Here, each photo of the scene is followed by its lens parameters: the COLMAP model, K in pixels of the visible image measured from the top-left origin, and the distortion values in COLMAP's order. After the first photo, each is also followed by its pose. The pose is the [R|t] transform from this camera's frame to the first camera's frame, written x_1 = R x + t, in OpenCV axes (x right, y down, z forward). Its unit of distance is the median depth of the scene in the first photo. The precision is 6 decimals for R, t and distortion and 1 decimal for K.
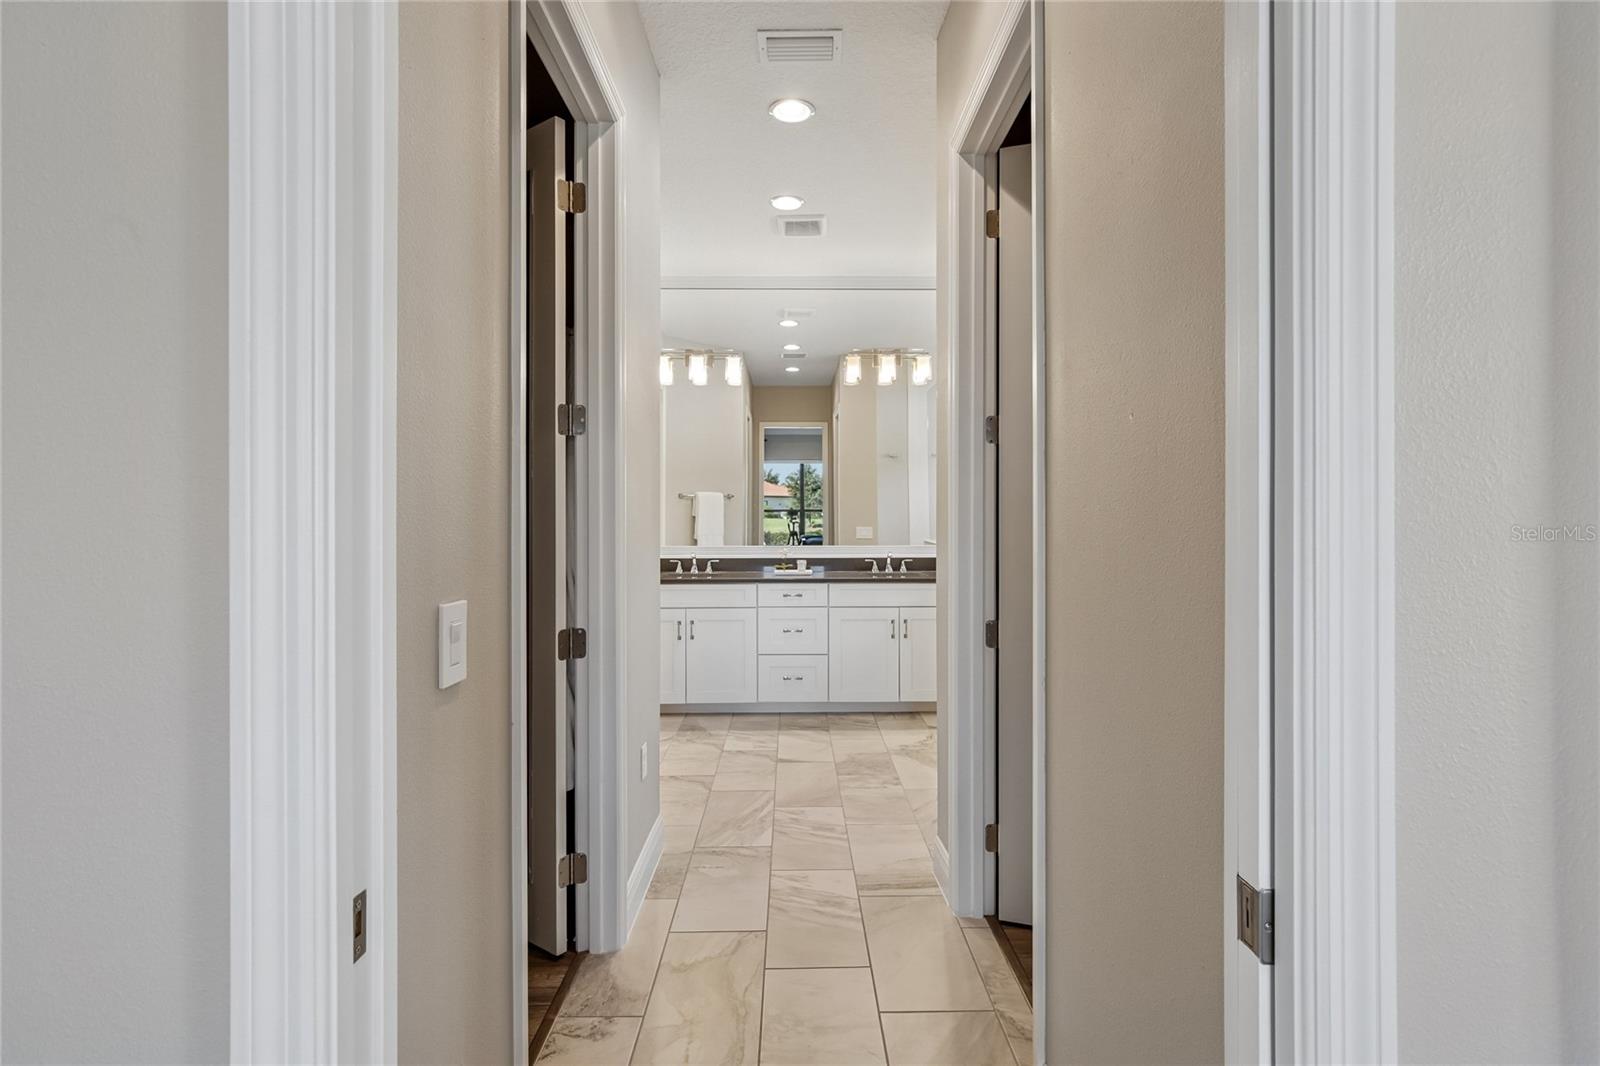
lens RADIAL K [[732.1, 0, 796.3], [0, 732.1, 531.2], [0, 0, 1]] dist [-0.039574, 0.010689]
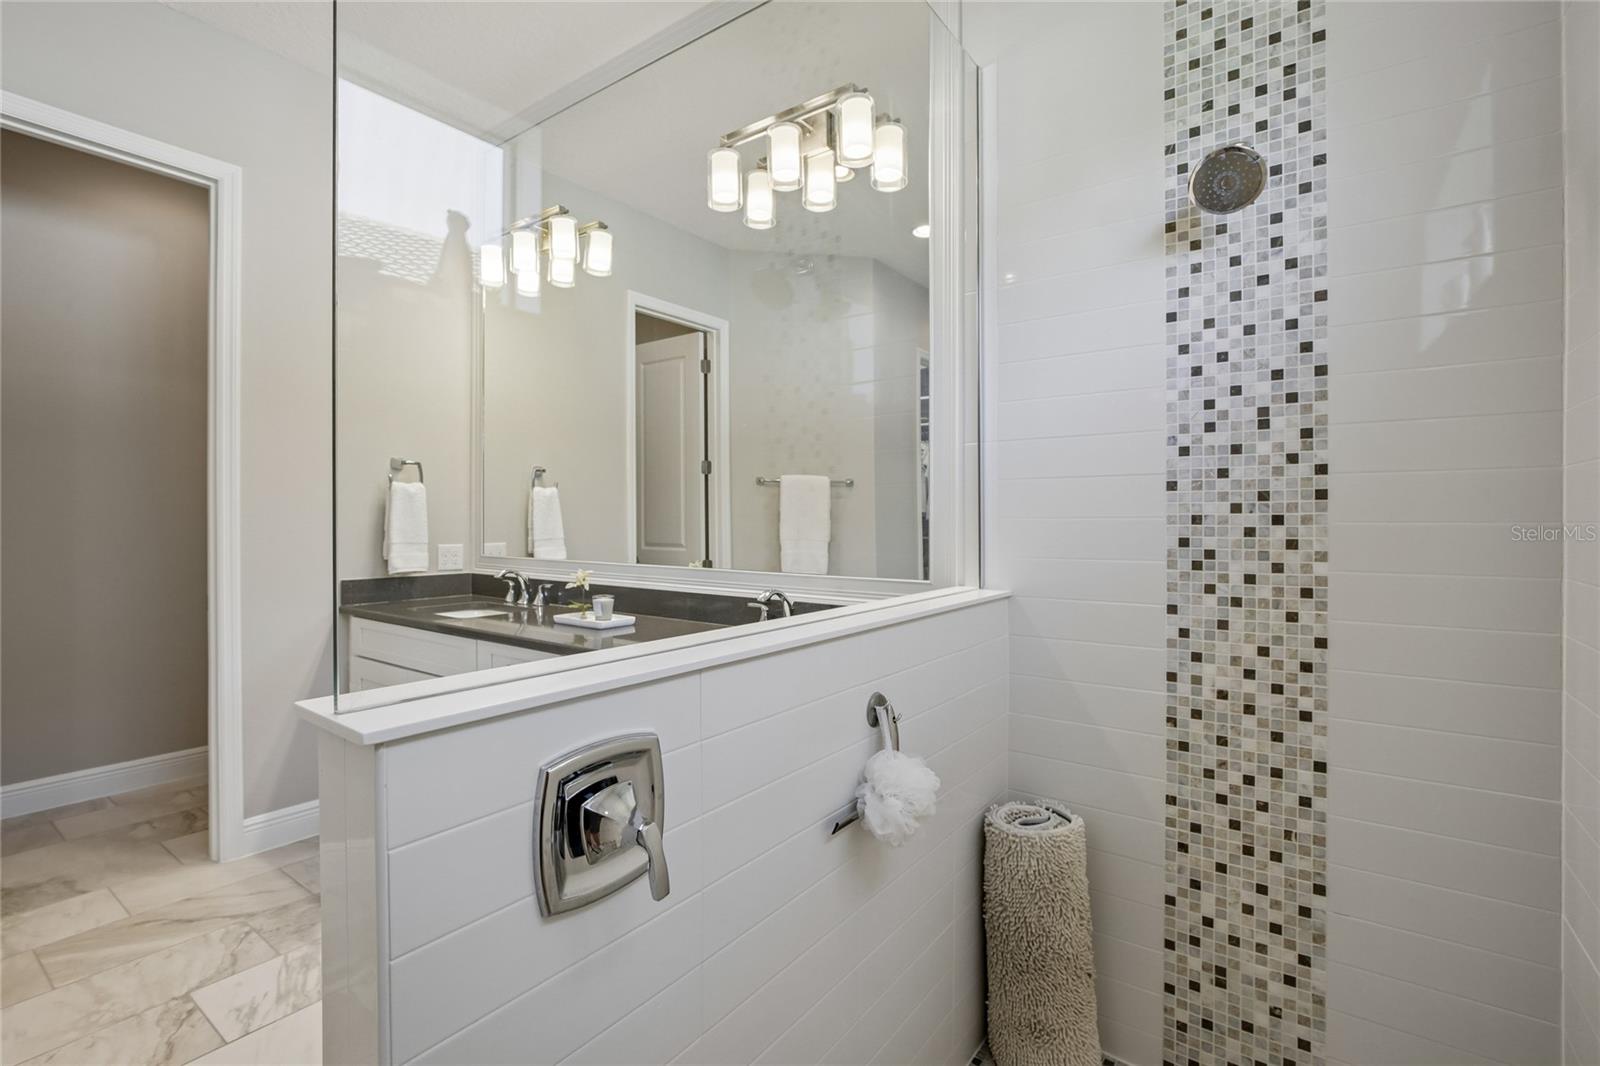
lens RADIAL K [[732.1, 0, 796.3], [0, 732.1, 528.7], [0, 0, 1]] dist [-0.039574, 0.010689]
pose [[0.805602, 0.013554, -0.592302, 0.380633], [-0.017144, 0.999853, -0.000437, -0.006575], [0.592209, 0.010506, 0.805716, 0.659643]]
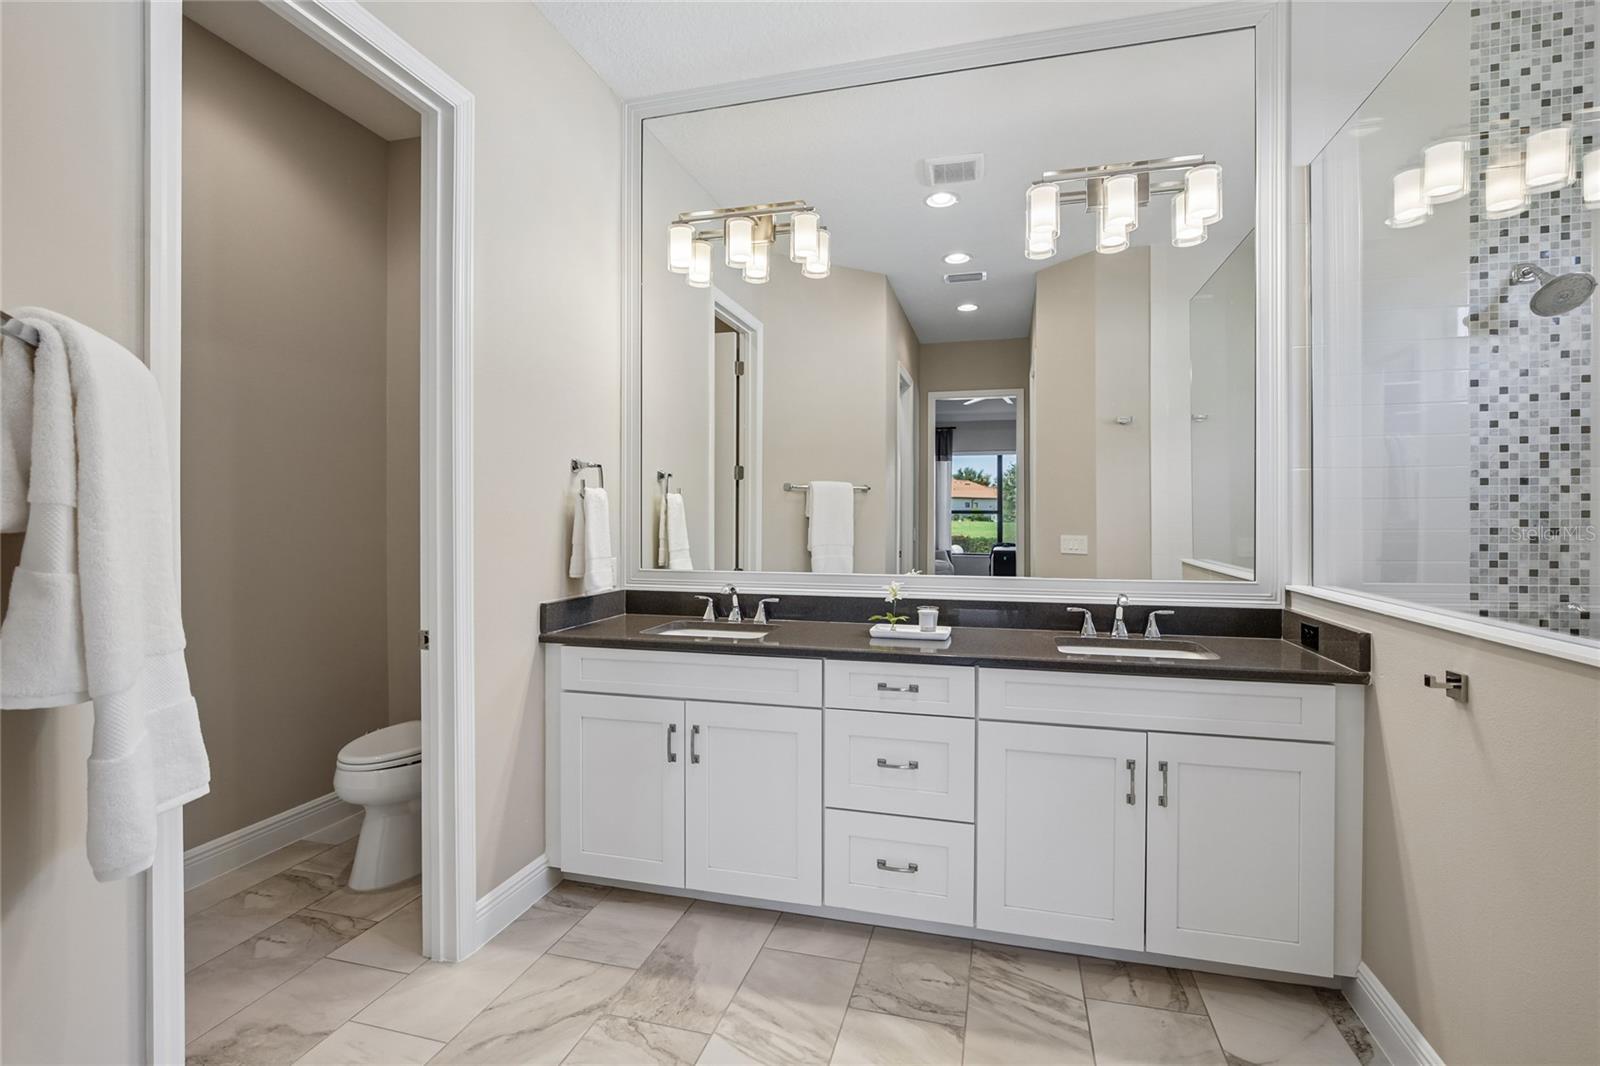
lens RADIAL K [[732.1, 0, 796.1], [0, 732.1, 529.5], [0, 0, 1]] dist [-0.039574, 0.010689]
pose [[0.959988, 0.007607, -0.279938, 0.056123], [-0.009320, 0.999945, -0.004787, -0.008617], [0.279886, 0.007205, 0.960006, 0.489406]]
